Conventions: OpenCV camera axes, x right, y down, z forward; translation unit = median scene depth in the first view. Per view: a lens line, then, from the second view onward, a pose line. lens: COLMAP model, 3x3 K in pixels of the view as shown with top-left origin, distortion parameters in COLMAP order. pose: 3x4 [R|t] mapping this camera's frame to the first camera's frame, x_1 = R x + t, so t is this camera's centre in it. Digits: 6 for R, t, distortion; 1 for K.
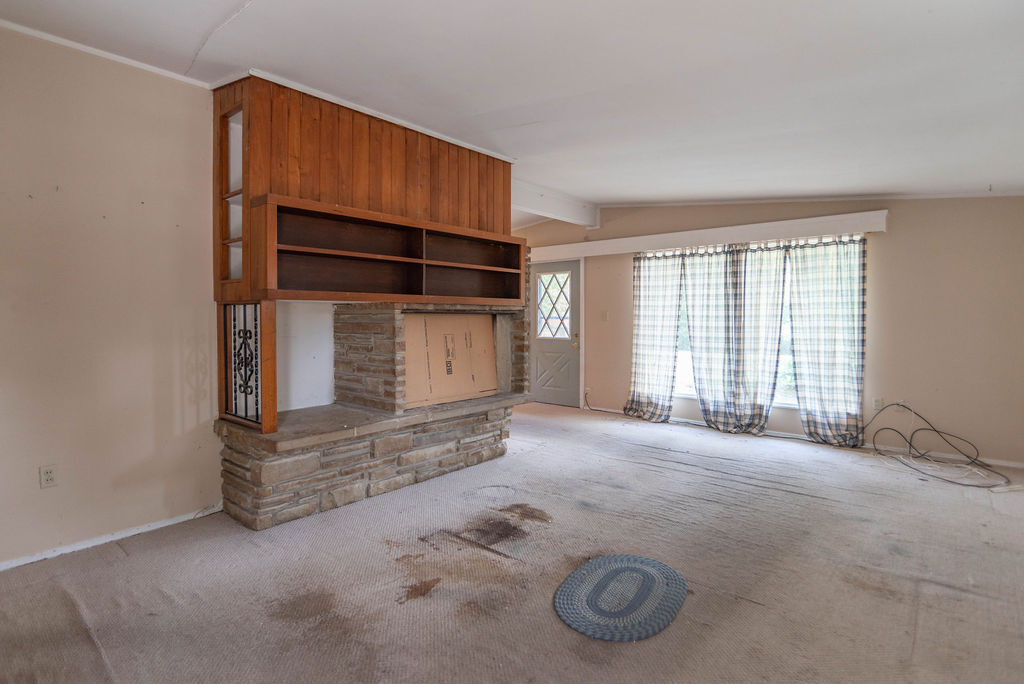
lens RADIAL K [[521.4, 0, 485.9], [0, 521.4, 331.1], [0, 0, 1]] dist [-0.007466, 0.004190]
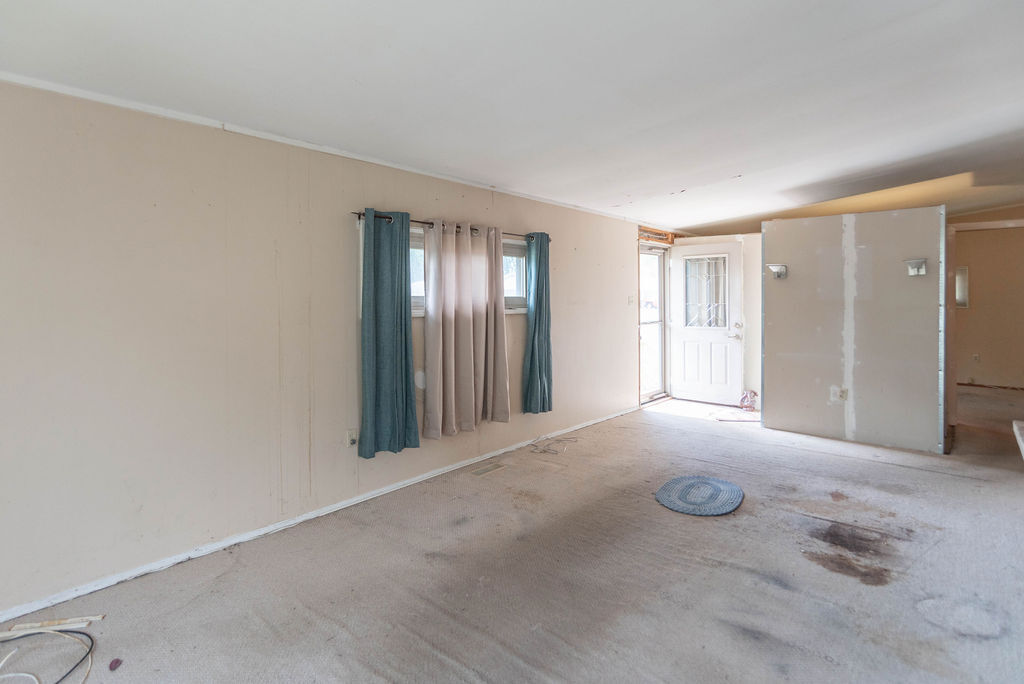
lens RADIAL K [[521.4, 0, 517.5], [0, 521.4, 302.5], [0, 0, 1]] dist [-0.007466, 0.004190]
pose [[-0.999464, 0.008361, -0.031643, 0.456054], [0.007467, 0.999573, 0.028258, -0.048633], [0.031866, 0.028007, -0.999100, 1.361285]]
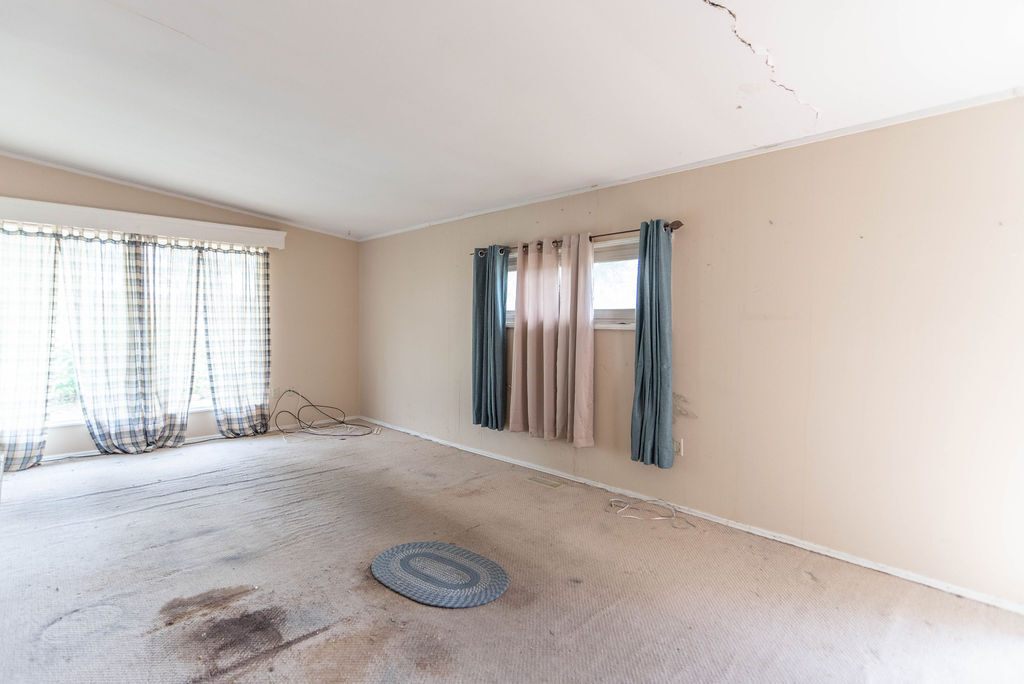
lens RADIAL K [[521.4, 0, 512.5], [0, 521.4, 339.4], [0, 0, 1]] dist [-0.007466, 0.004190]
pose [[0.063429, -0.033881, 0.997411, -0.451292], [0.020004, 0.999266, 0.032672, -0.012019], [-0.997786, 0.017880, 0.064060, 0.426370]]
